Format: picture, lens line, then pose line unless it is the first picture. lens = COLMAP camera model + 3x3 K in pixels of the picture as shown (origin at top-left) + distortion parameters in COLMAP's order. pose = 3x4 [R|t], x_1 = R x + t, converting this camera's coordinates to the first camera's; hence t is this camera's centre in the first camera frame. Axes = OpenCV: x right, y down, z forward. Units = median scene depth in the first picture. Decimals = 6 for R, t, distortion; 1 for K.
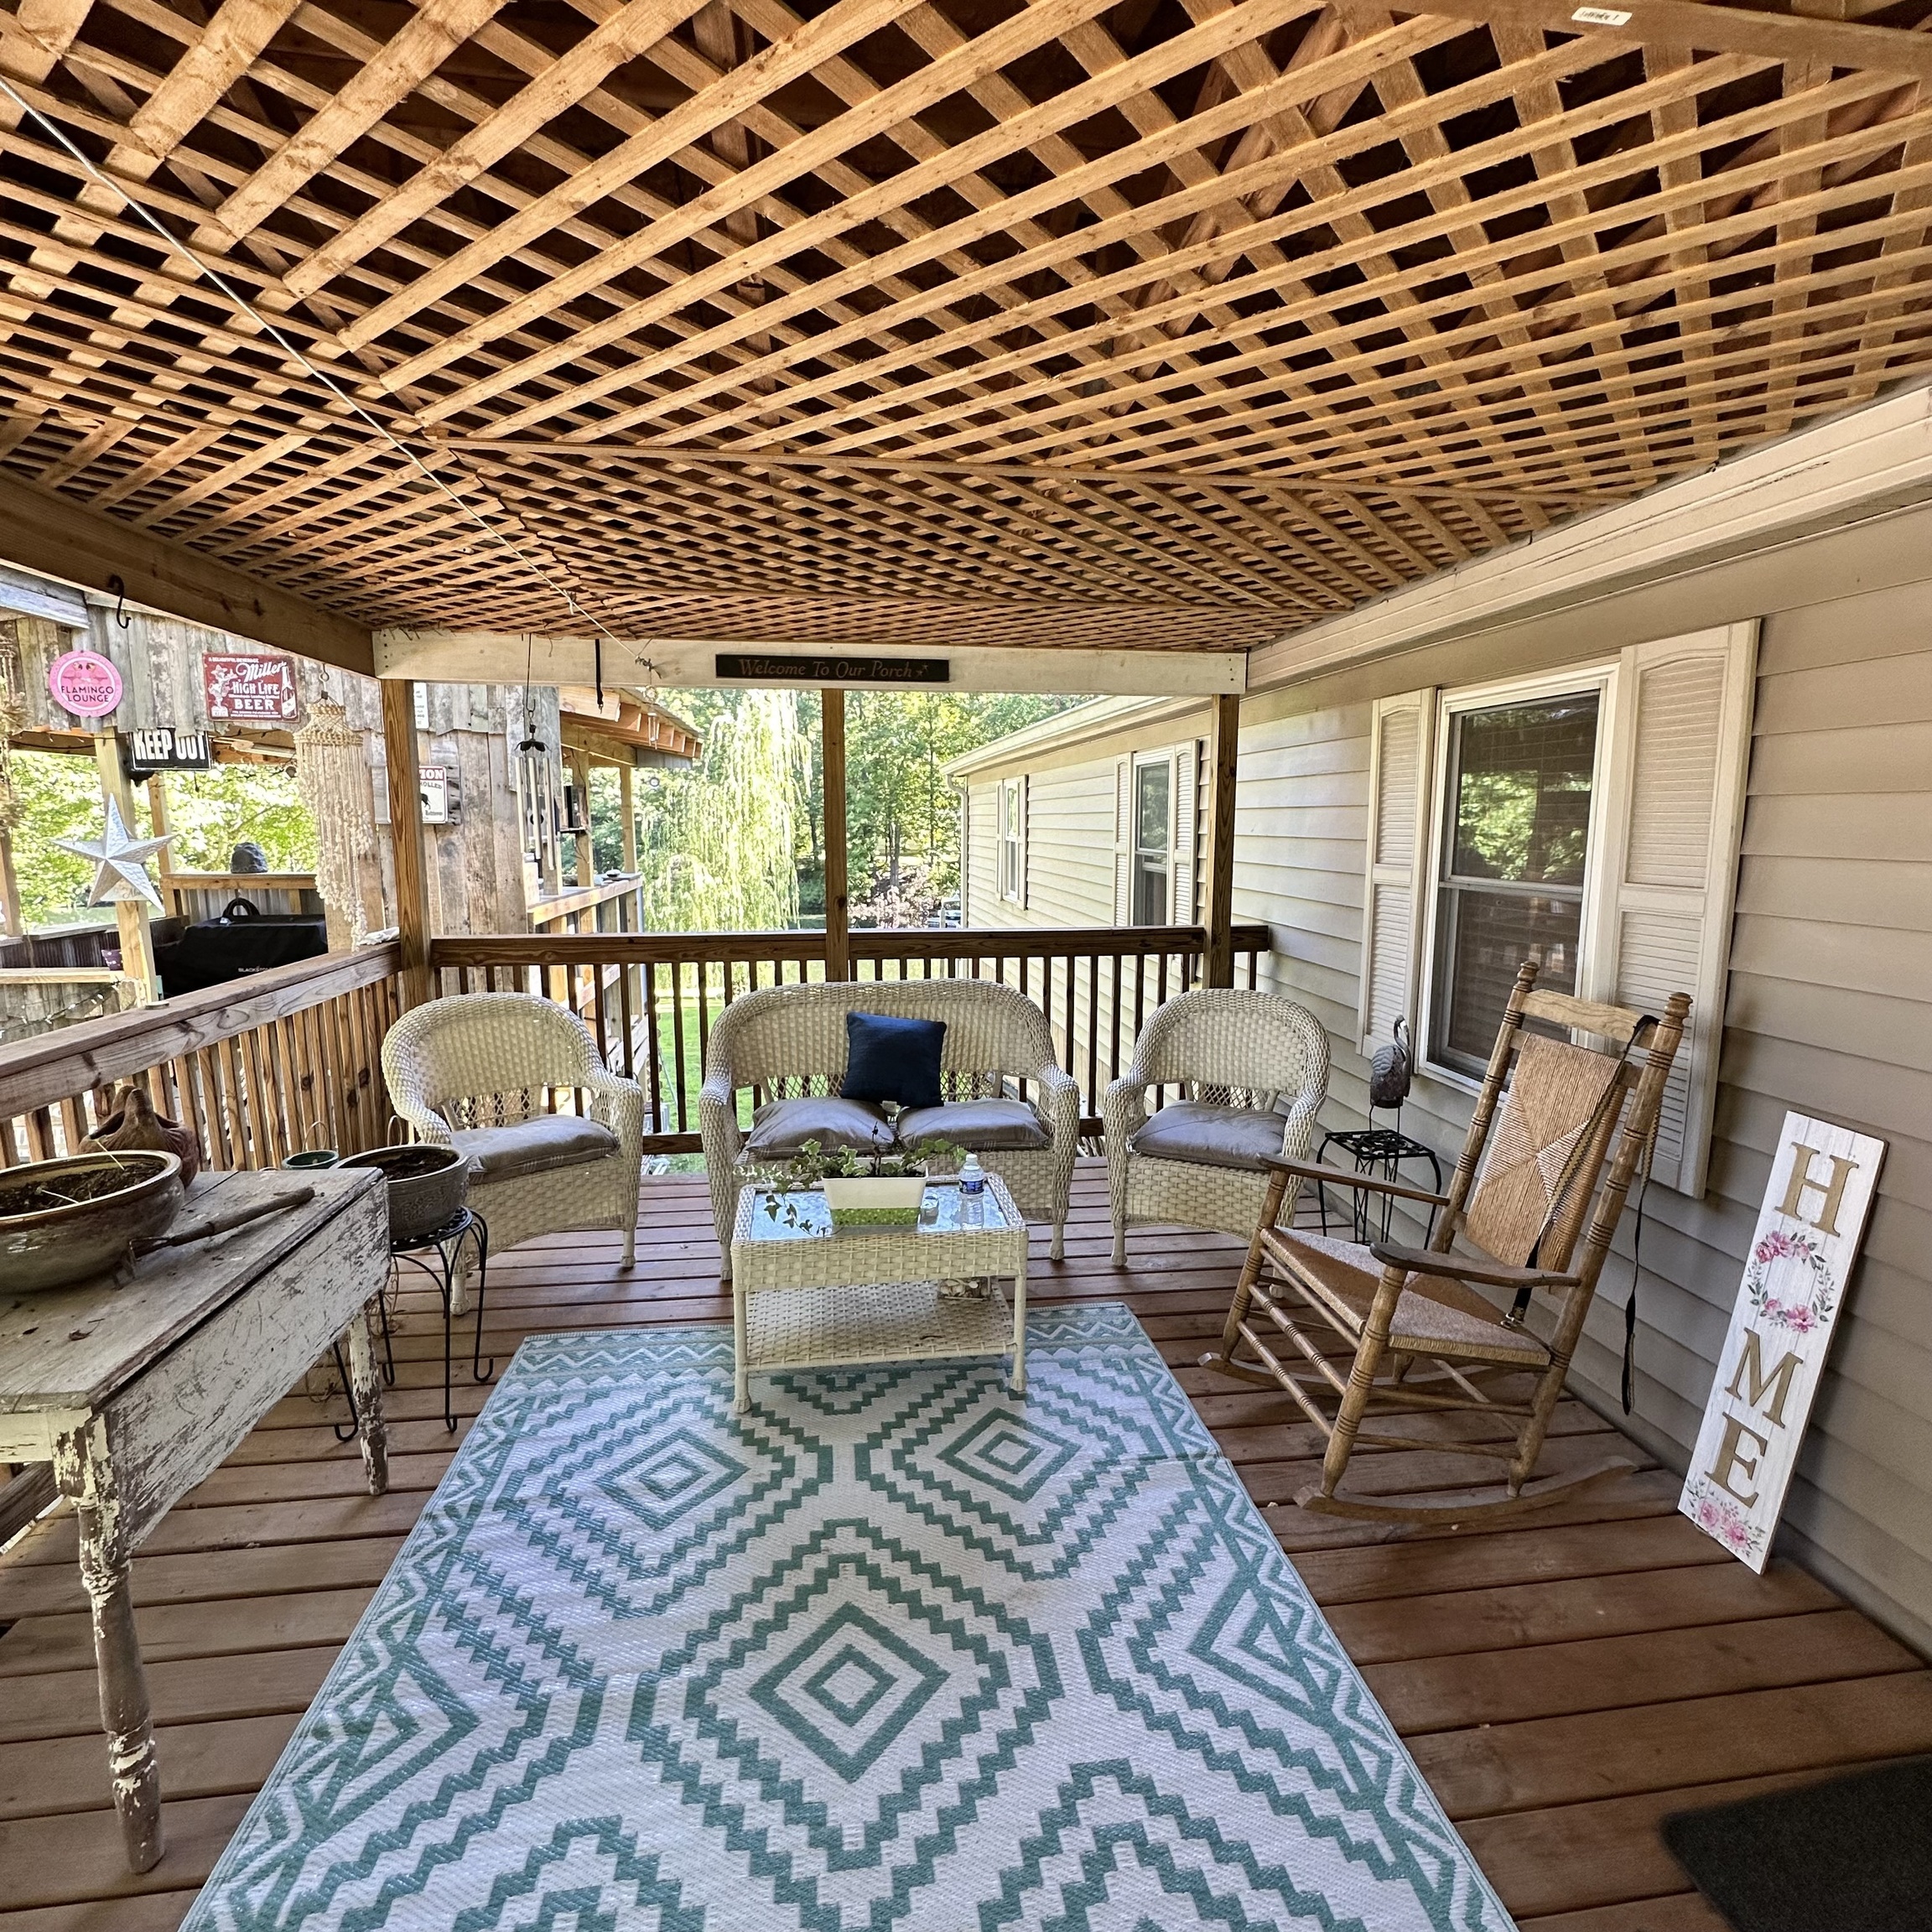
lens RADIAL K [[1033.7, 0, 969.6], [0, 1033.7, 966.0], [0, 0, 1]] dist [-0.000206, 0.001374]
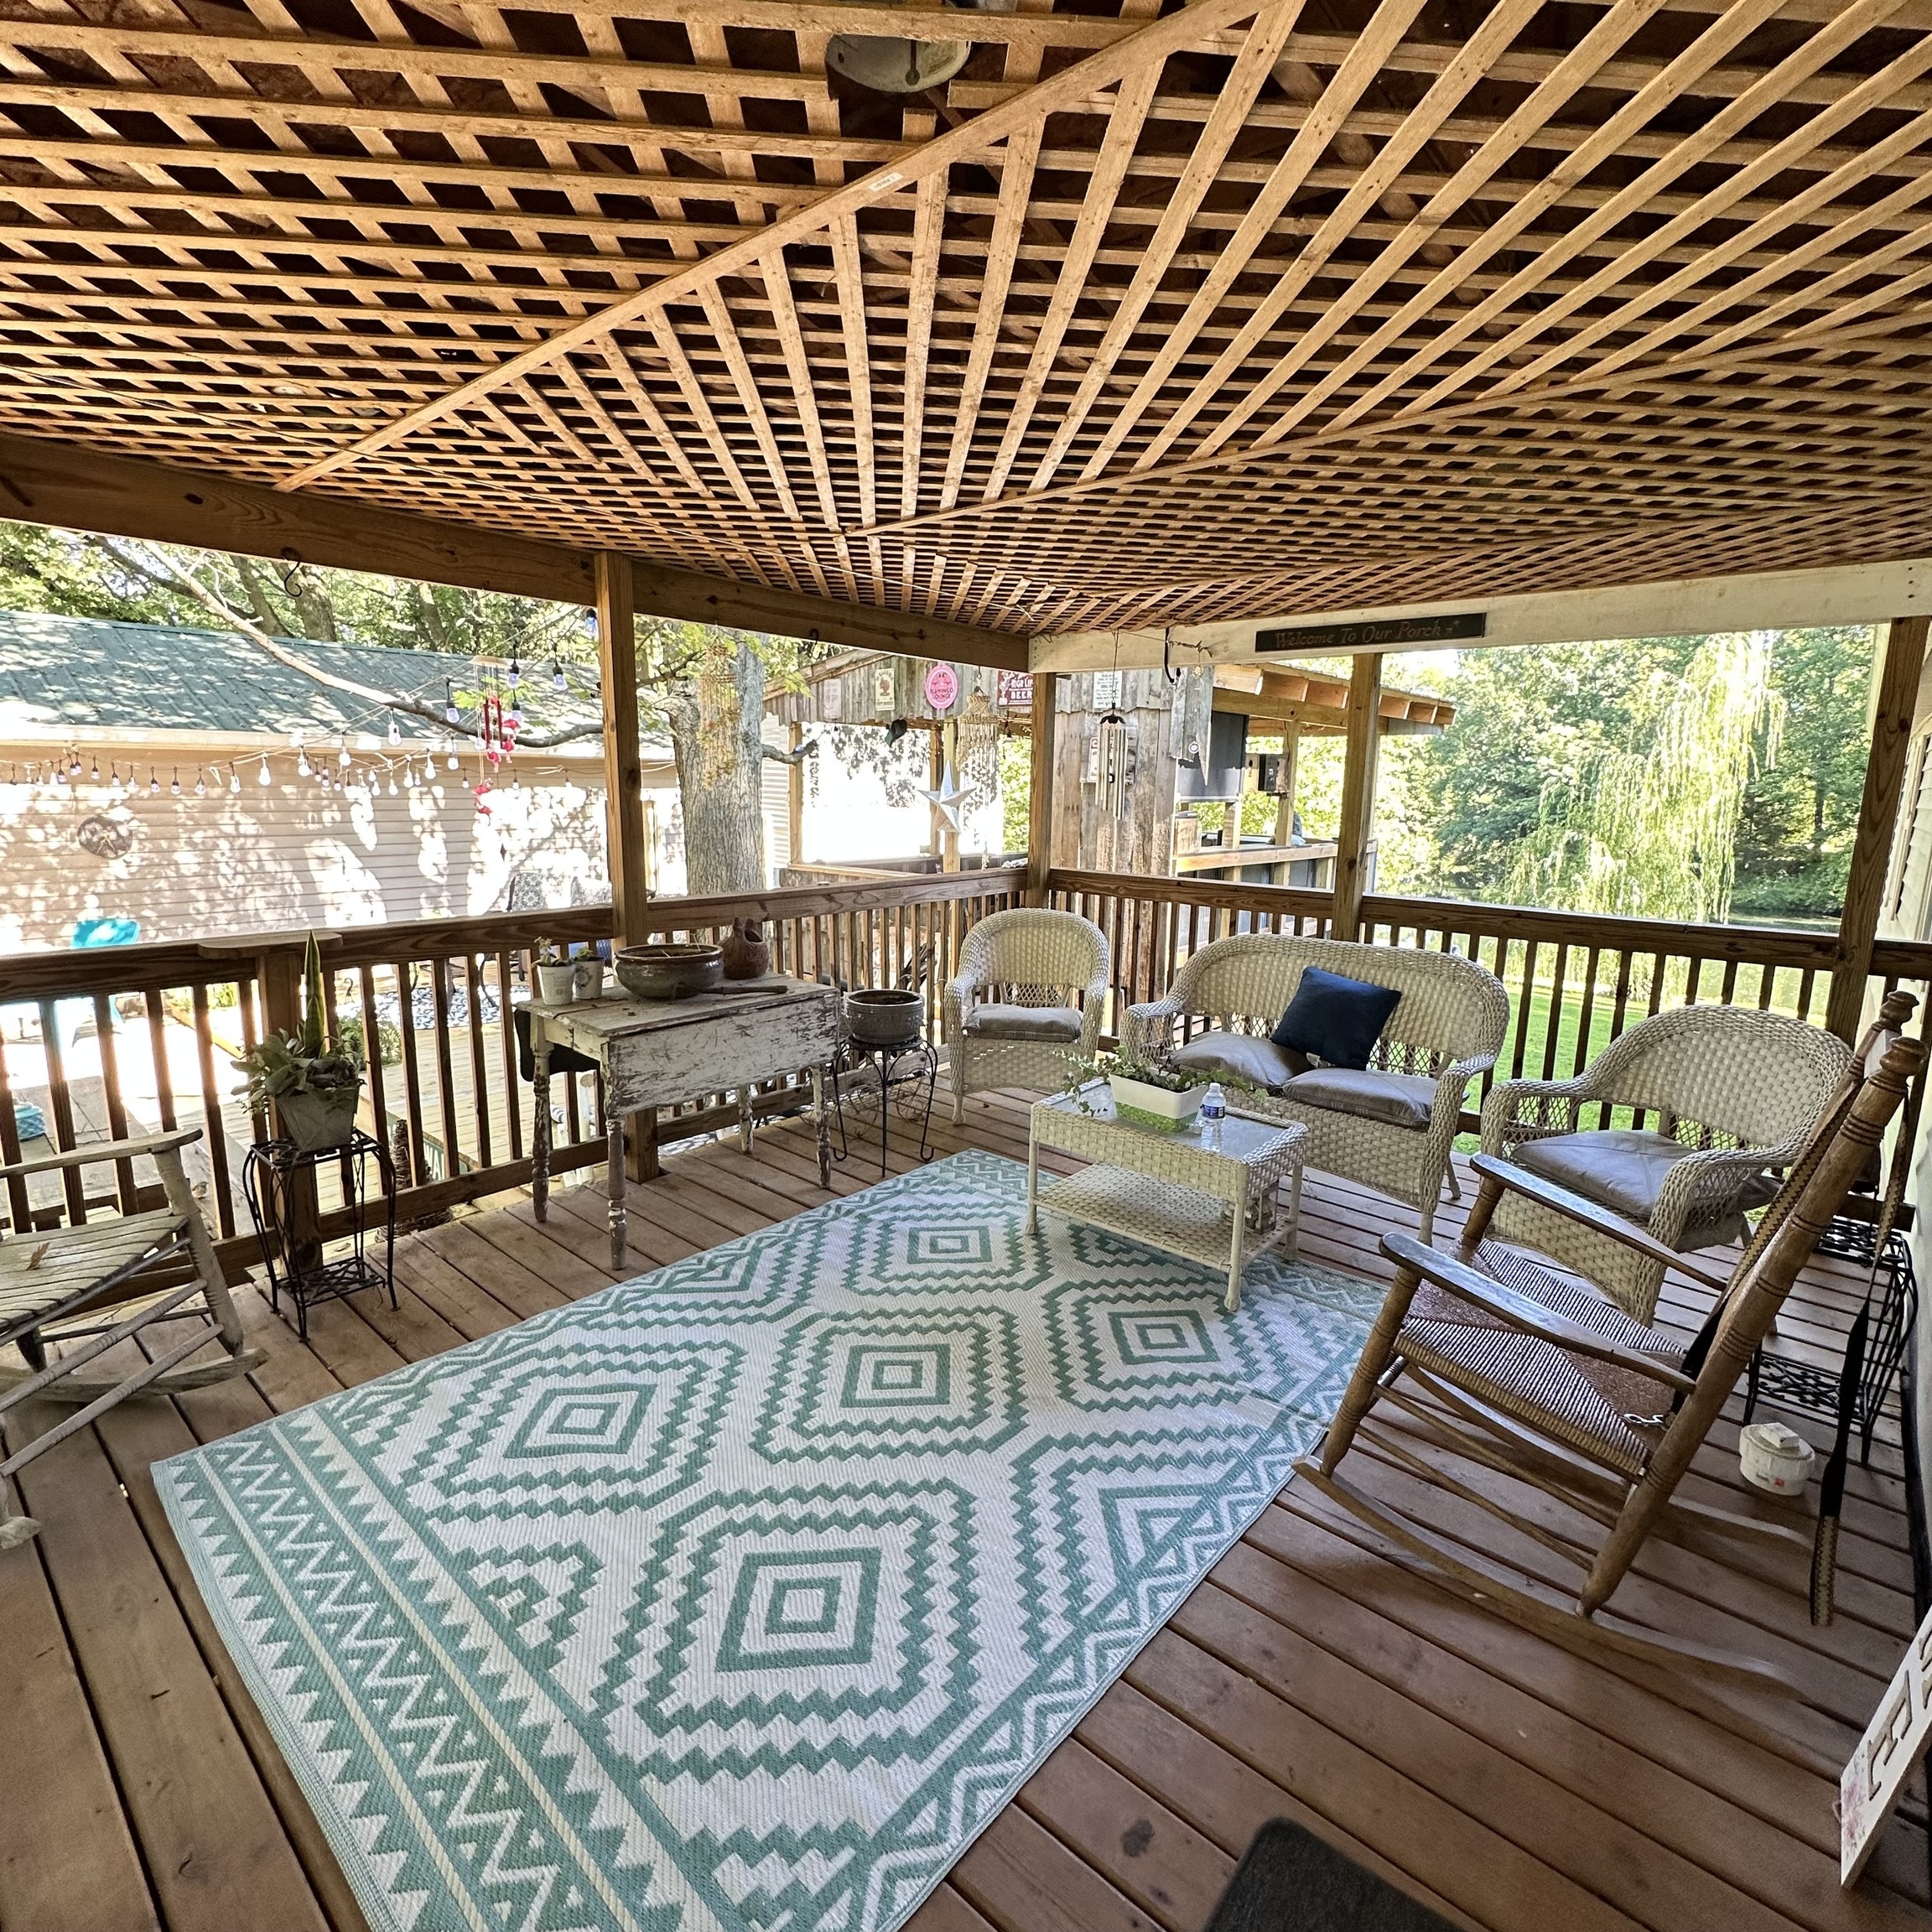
lens RADIAL K [[1033.7, 0, 982.5], [0, 1033.7, 961.8], [0, 0, 1]] dist [-0.000206, 0.001374]
pose [[0.658635, 0.144691, -0.738420, 0.450567], [-0.123915, 0.988797, 0.083226, -0.006683], [0.742189, 0.036686, 0.669185, 0.045706]]
